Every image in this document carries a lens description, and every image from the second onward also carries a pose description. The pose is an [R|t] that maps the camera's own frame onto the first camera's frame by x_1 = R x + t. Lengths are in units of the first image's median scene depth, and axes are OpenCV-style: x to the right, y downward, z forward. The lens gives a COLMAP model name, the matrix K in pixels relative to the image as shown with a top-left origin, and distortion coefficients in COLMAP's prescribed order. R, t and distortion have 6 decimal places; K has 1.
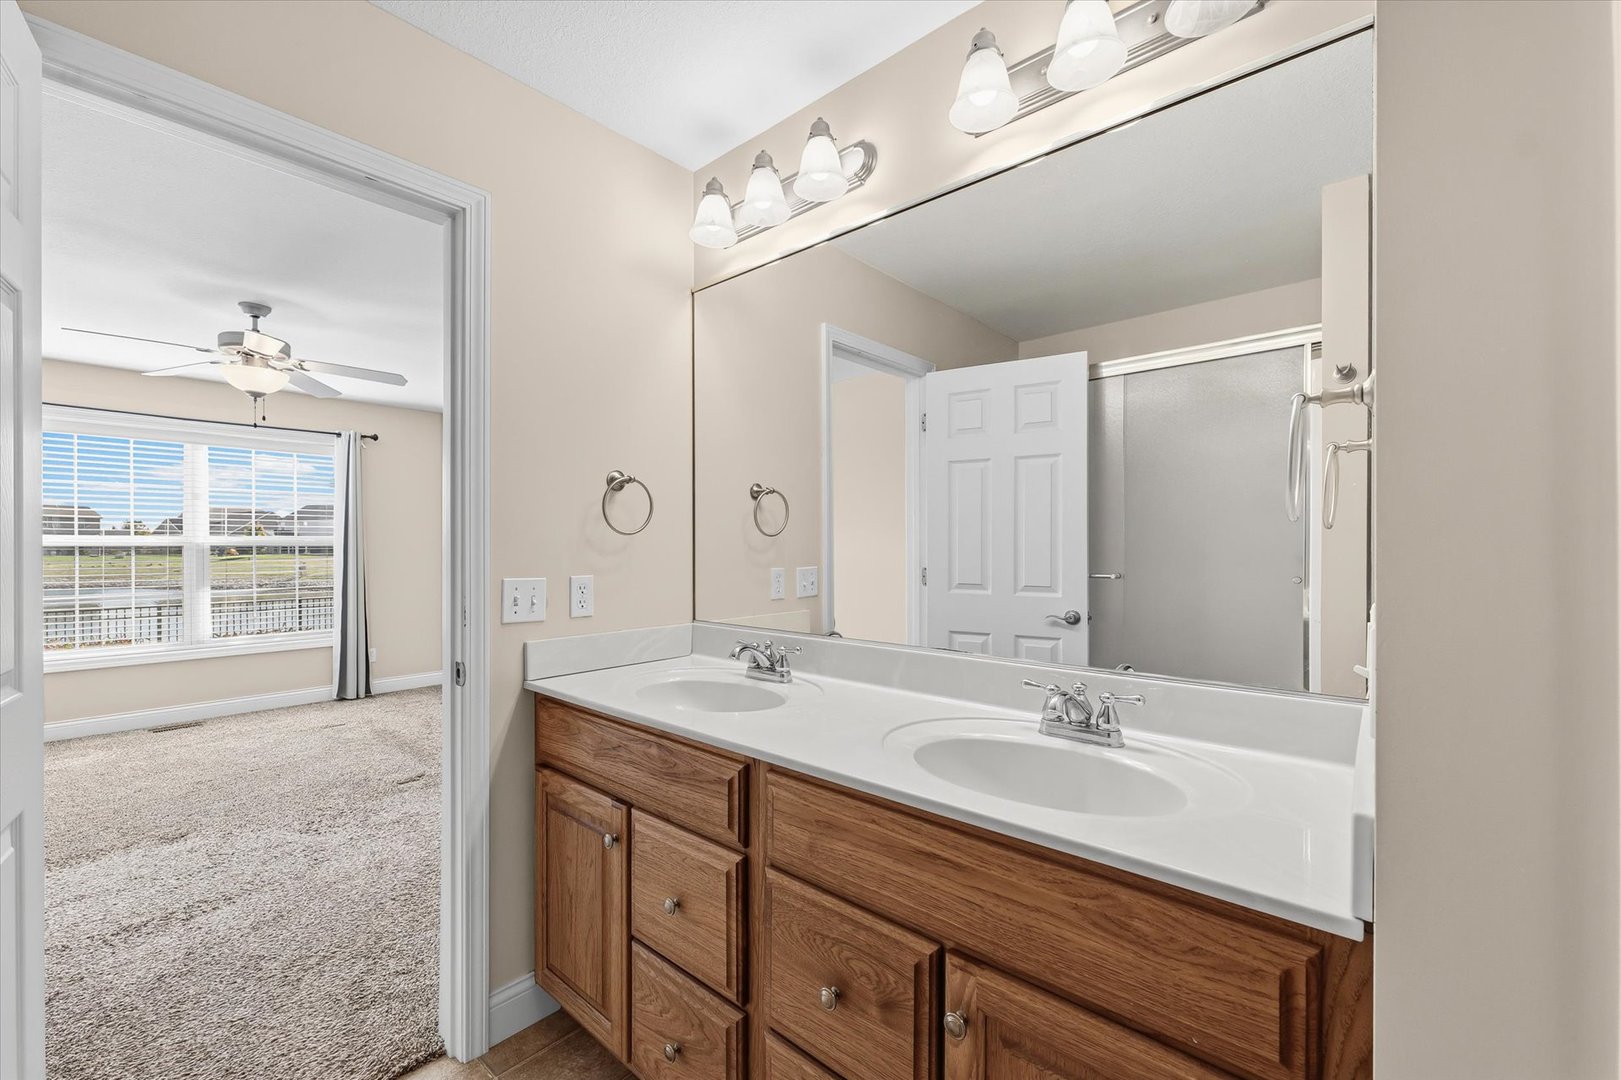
lens RADIAL K [[672.6, 0, 809.6], [0, 672.6, 552.1], [0, 0, 1]] dist [0.000250, -0.000612]
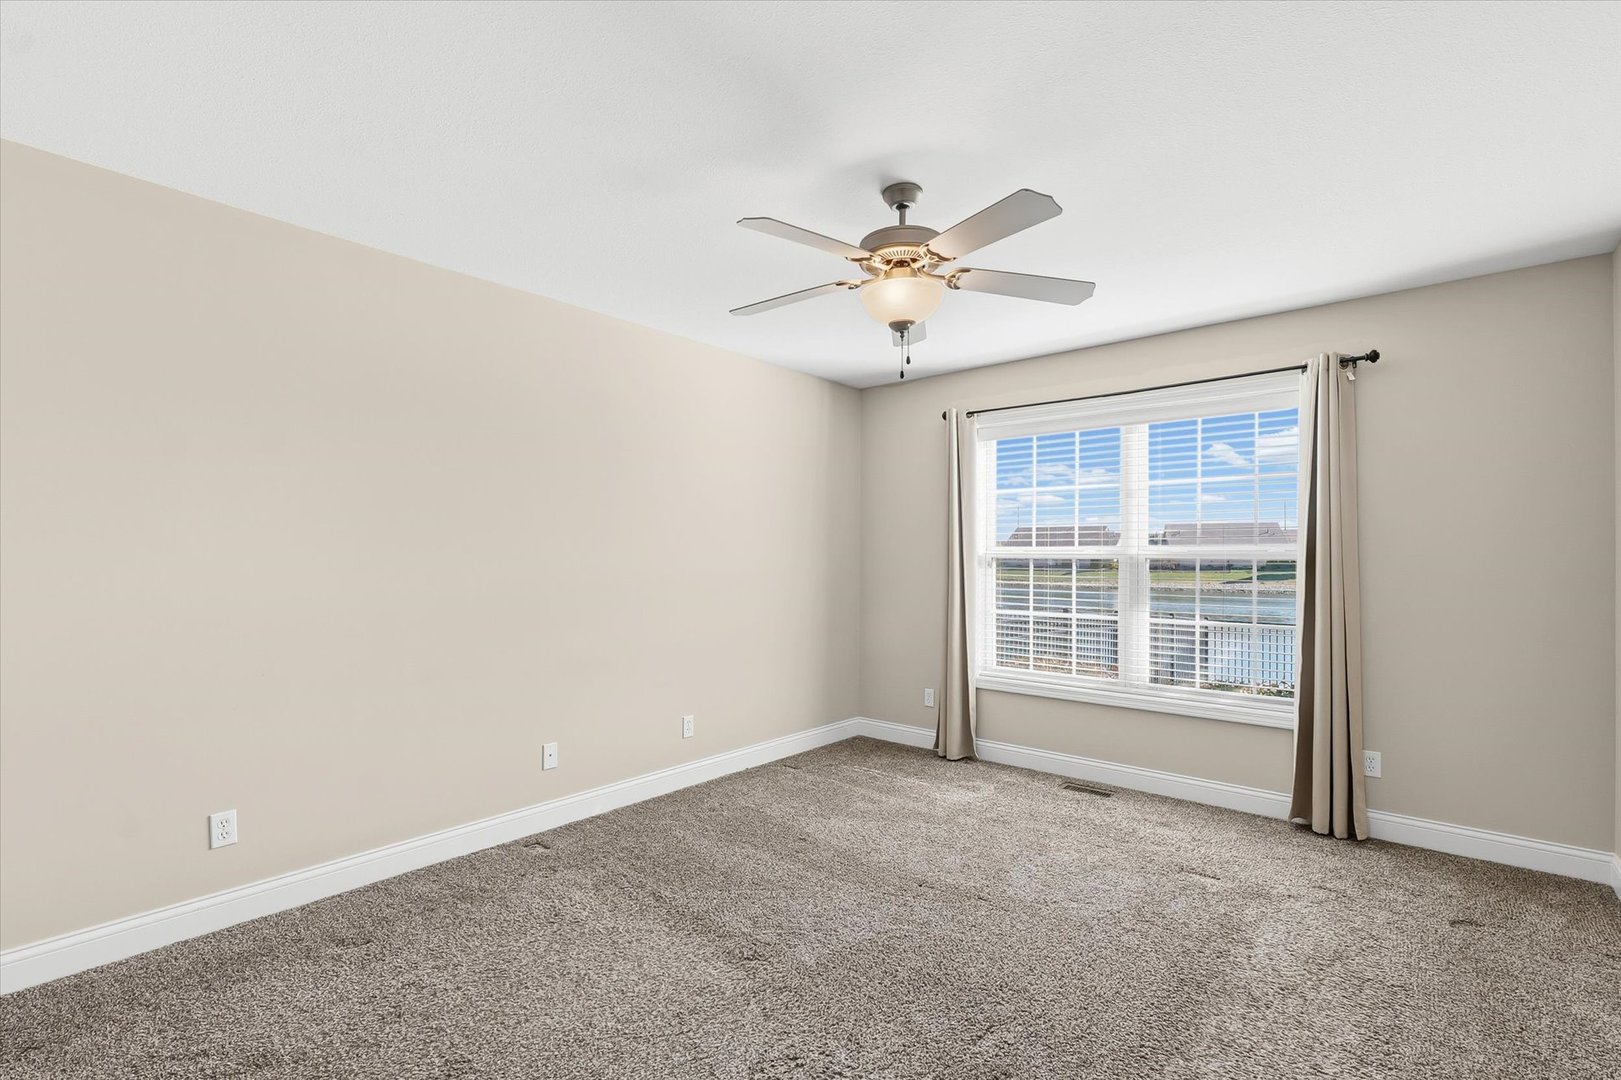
lens RADIAL K [[760.0, 0, 832.4], [0, 760.0, 560.7], [0, 0, 1]] dist [0.010307, 0.000079]
pose [[0.032166, 0.011632, -0.999415, -0.062989], [-0.014408, 0.999834, 0.011174, -0.011784], [0.999379, 0.014040, 0.032328, 0.625503]]
